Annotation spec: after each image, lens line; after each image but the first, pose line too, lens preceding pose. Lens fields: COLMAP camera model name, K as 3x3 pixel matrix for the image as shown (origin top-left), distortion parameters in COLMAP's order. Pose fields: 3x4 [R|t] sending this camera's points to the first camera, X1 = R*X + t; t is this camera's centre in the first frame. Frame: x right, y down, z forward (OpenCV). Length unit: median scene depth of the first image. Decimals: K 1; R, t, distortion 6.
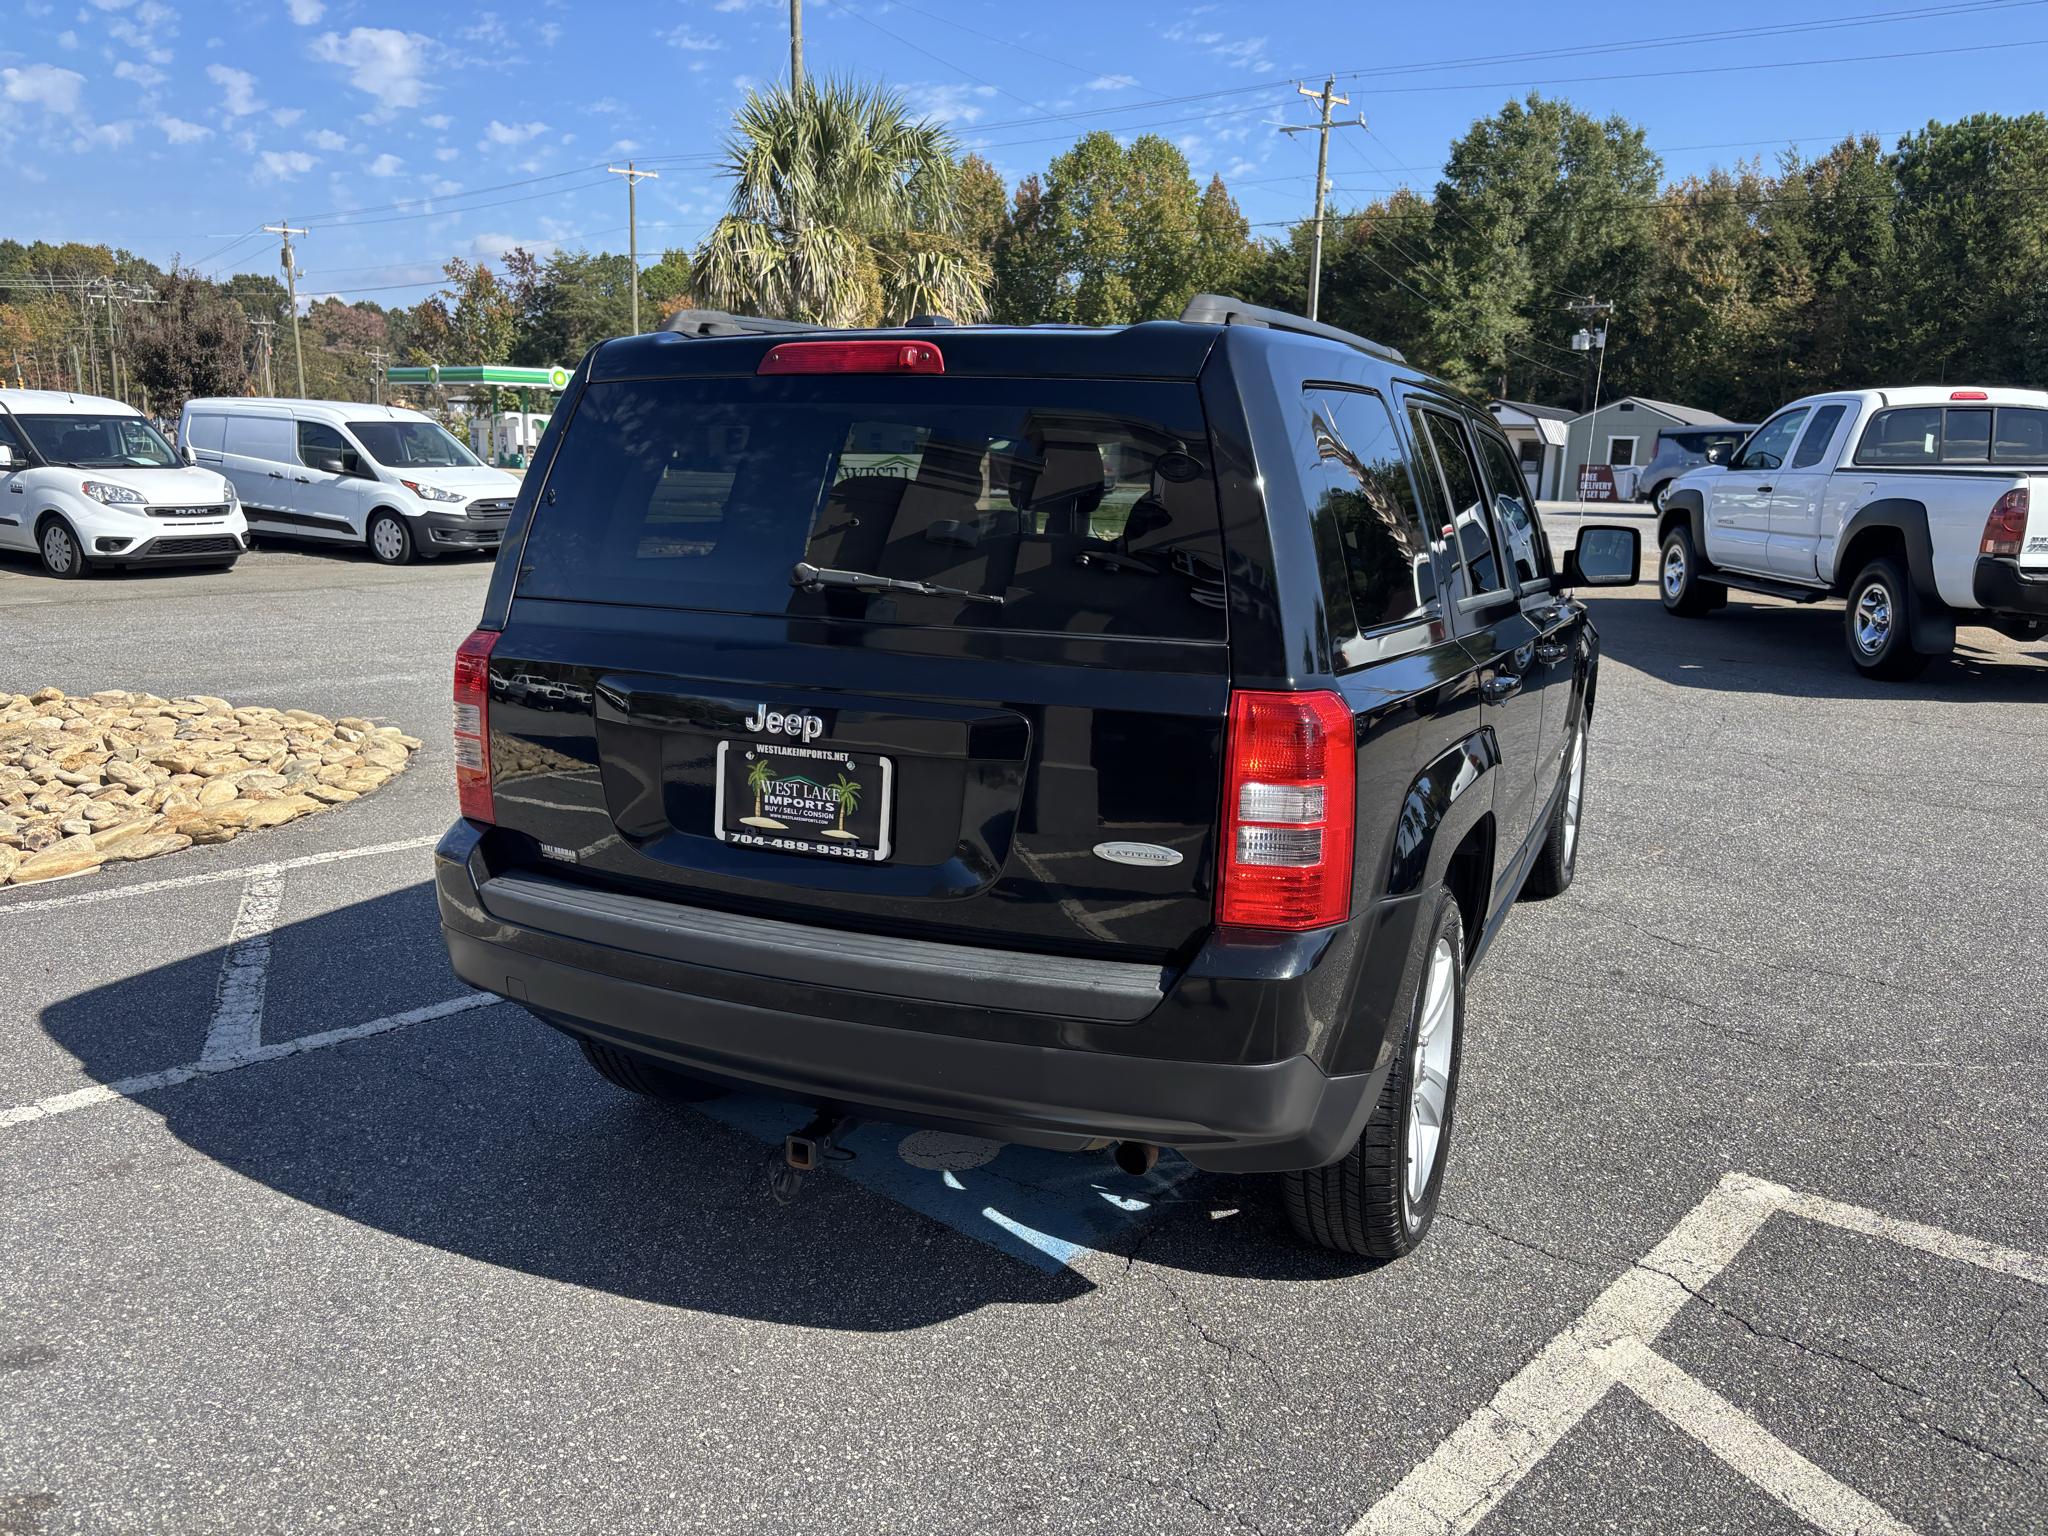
lens RADIAL K [[1556.2, 0, 1016.0], [0, 1556.2, 765.8], [0, 0, 1]] dist [0.036097, -0.036681]
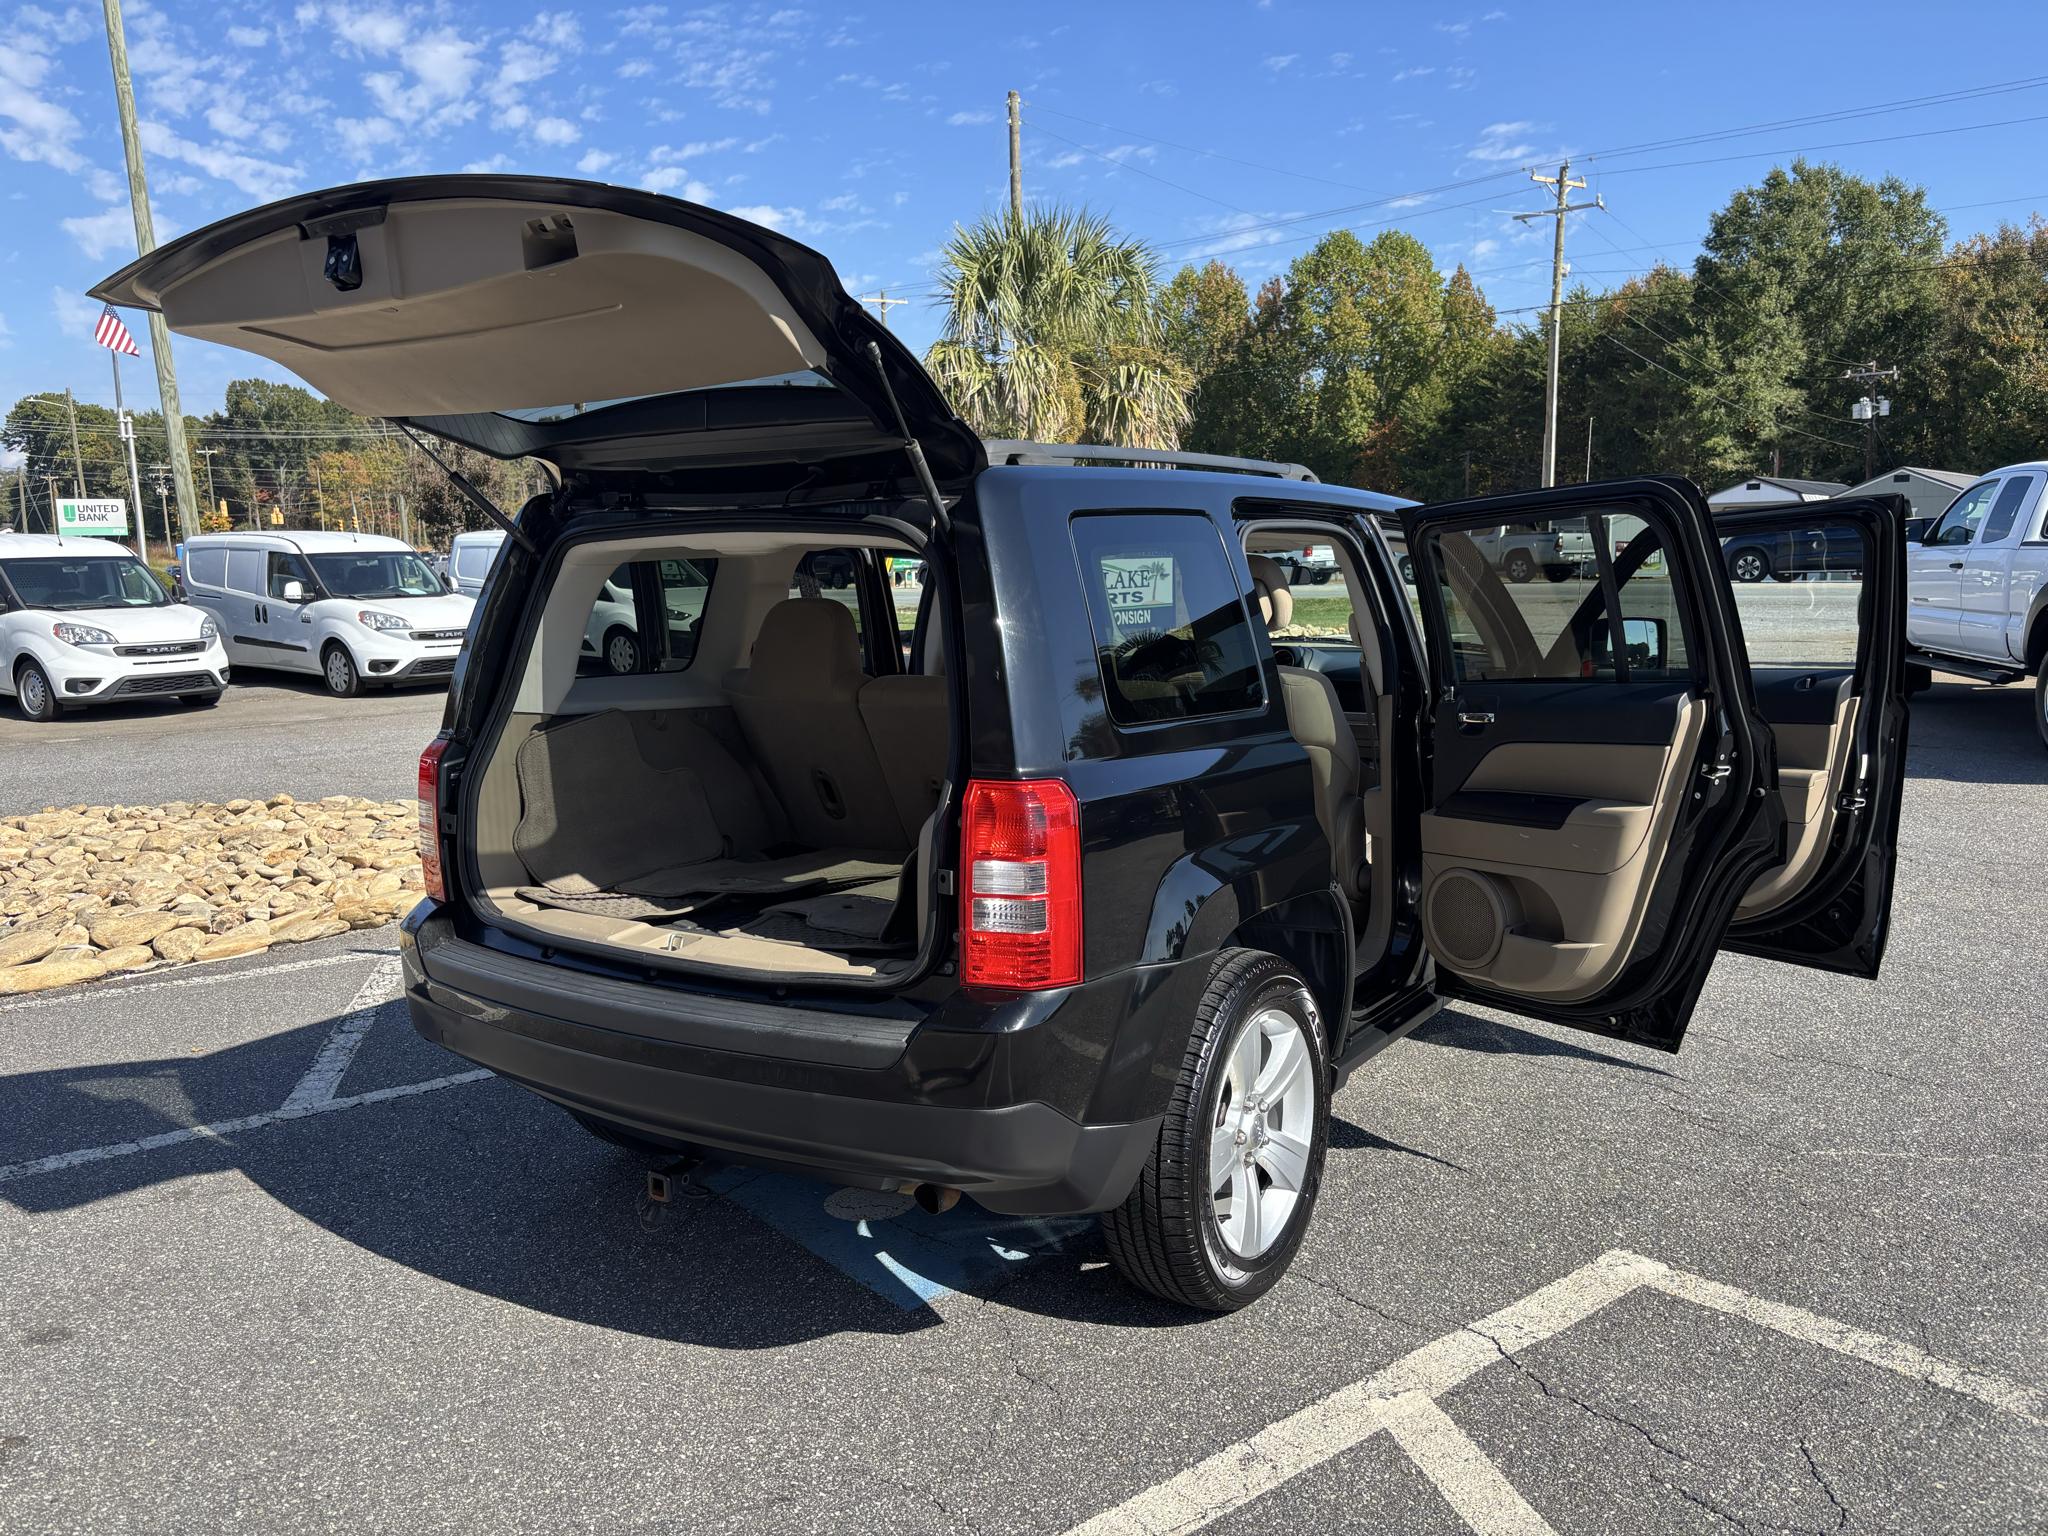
lens RADIAL K [[1556.2, 0, 1012.9], [0, 1556.2, 763.2], [0, 0, 1]] dist [0.036097, -0.036681]
pose [[0.986080, -0.014767, -0.165612, 0.015297], [0.004070, 0.997893, -0.064748, 0.000564], [0.166220, 0.063173, 0.984063, -0.005342]]
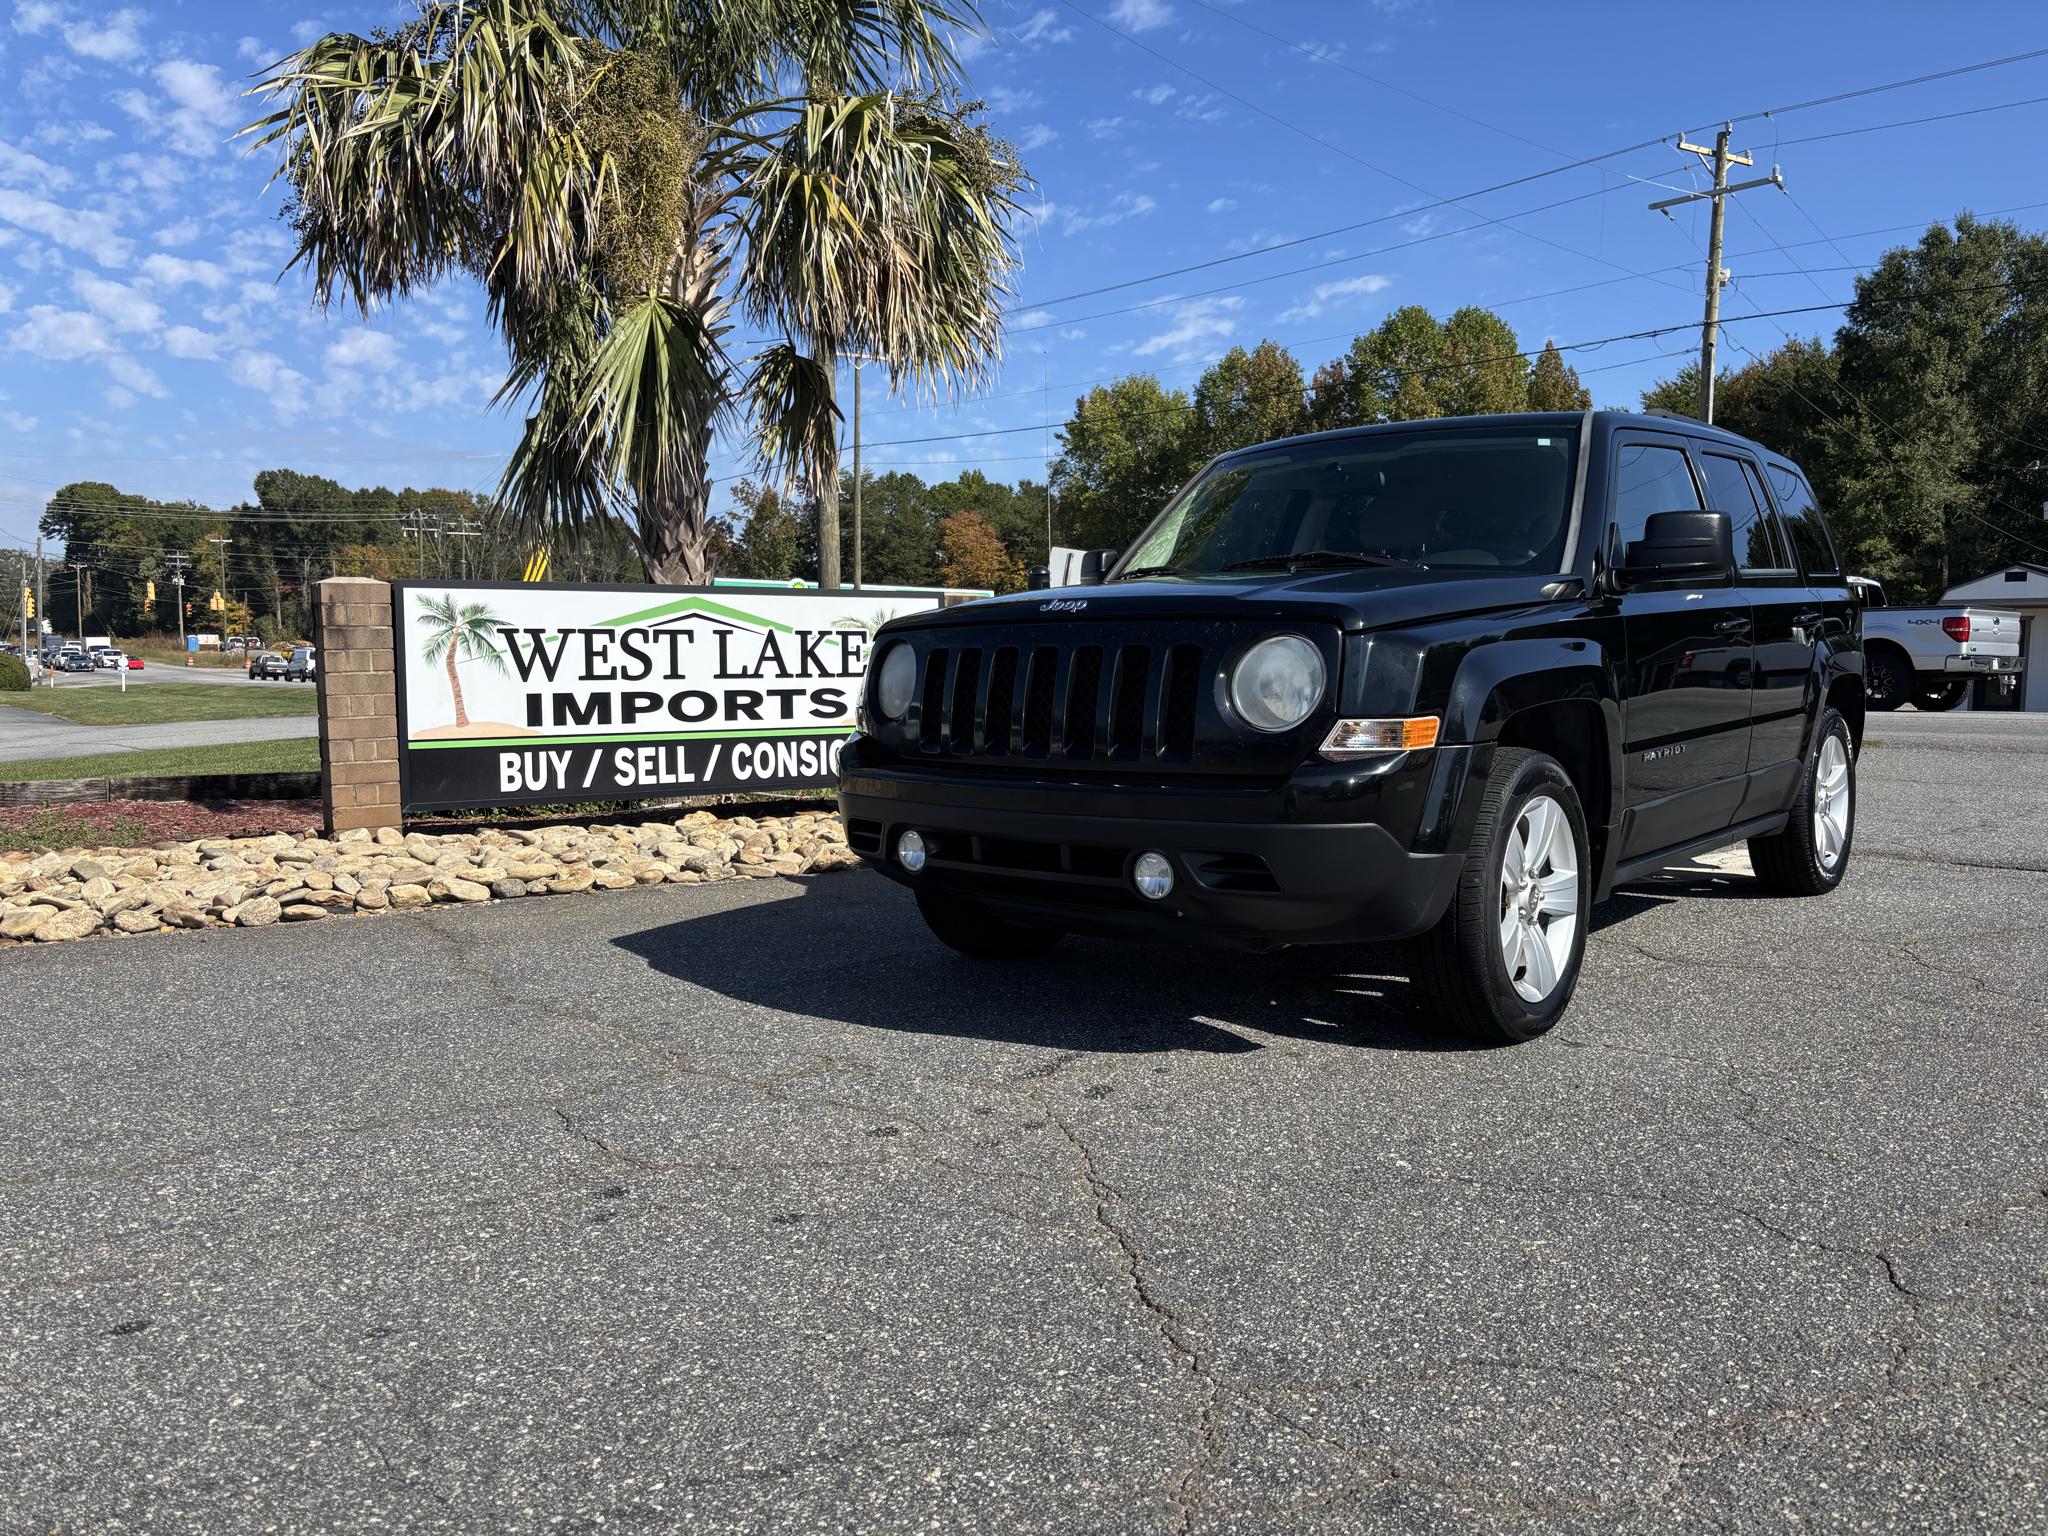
lens RADIAL K [[1556.2, 0, 1031.1], [0, 1556.2, 779.2], [0, 0, 1]] dist [0.036097, -0.036681]
pose [[0.981176, 0.001992, -0.193105, 0.030347], [-0.027012, 0.991532, -0.127019, -0.048742], [0.191217, 0.129844, 0.972922, 0.284209]]
